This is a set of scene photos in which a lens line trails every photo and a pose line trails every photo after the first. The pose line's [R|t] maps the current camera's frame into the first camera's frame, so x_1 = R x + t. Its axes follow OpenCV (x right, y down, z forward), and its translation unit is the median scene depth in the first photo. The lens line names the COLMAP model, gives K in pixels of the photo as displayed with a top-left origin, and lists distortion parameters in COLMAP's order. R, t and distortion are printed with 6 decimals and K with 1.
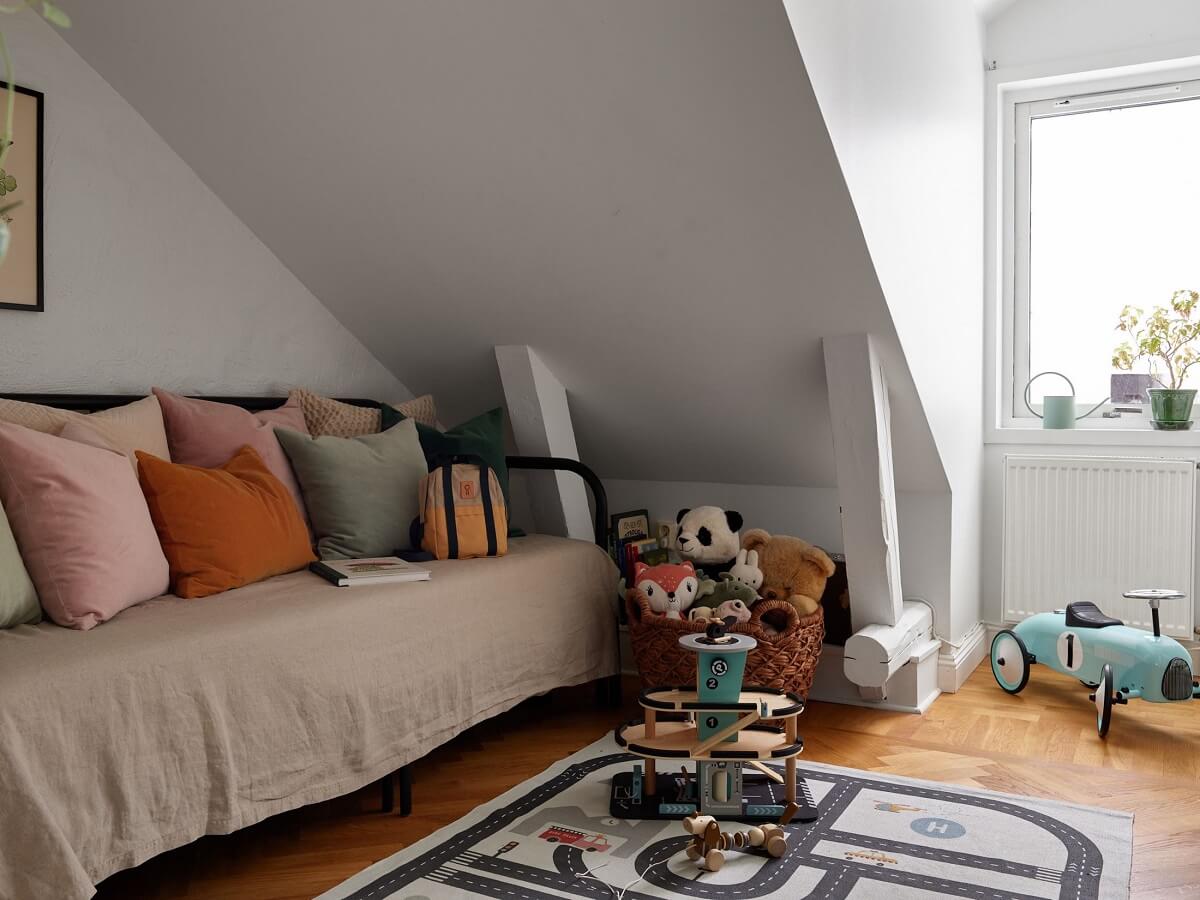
lens RADIAL K [[1054.8, 0, 625.0], [0, 1054.8, 446.7], [0, 0, 1]] dist [-0.023444, 0.018407]
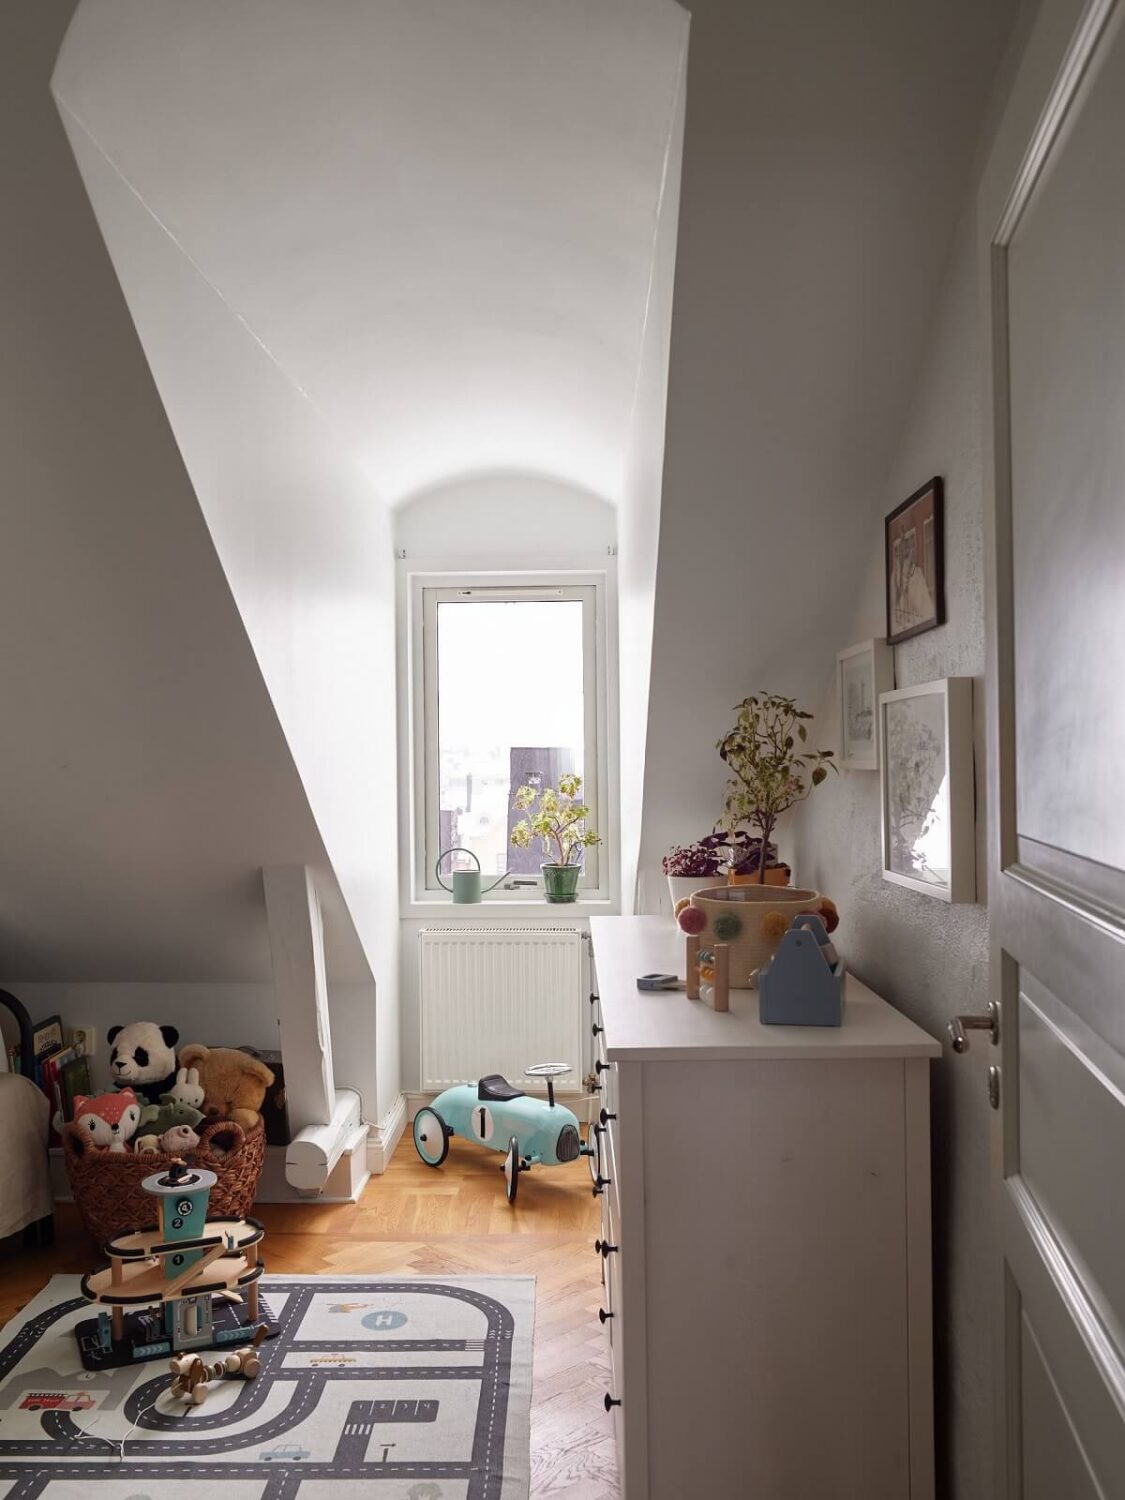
lens RADIAL K [[1318.5, 0, 565.2], [0, 1318.5, 748.9], [0, 0, 1]] dist [-0.023444, 0.018407]
pose [[0.889427, -0.007393, 0.457016, -0.143099], [0.021059, 0.999470, -0.024815, -0.178285], [-0.456591, 0.031695, 0.889112, -0.315193]]
